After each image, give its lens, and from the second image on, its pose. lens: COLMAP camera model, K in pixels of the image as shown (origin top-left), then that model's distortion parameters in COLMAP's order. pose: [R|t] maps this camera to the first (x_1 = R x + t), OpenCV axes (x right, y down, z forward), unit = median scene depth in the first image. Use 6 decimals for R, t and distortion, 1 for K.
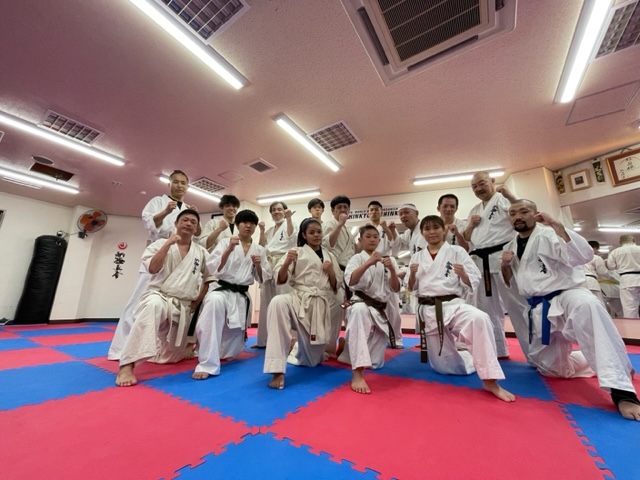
lens RADIAL K [[256.7, 0, 317.9], [0, 256.7, 233.9], [0, 0, 1]] dist [-0.003263, -0.000907]
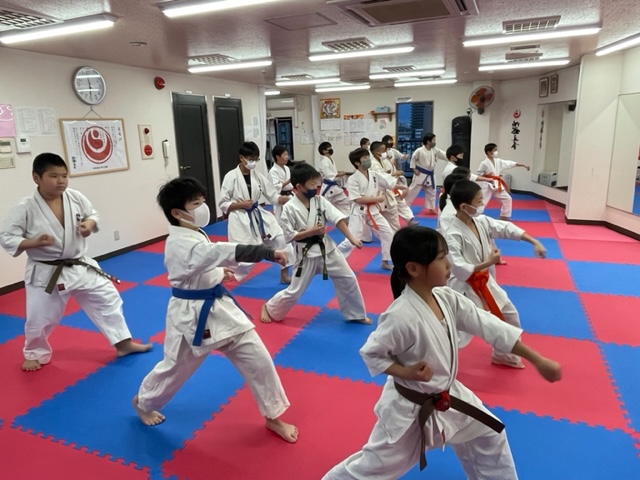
lens RADIAL K [[444.9, 0, 320.7], [0, 444.9, 238.6], [0, 0, 1]] dist [0.003096, -0.010786]
pose [[0.193135, 0.219569, -0.956289, 1.158317], [0.287644, 0.919145, 0.269134, -0.278241], [0.938062, -0.327050, 0.114362, 0.016562]]
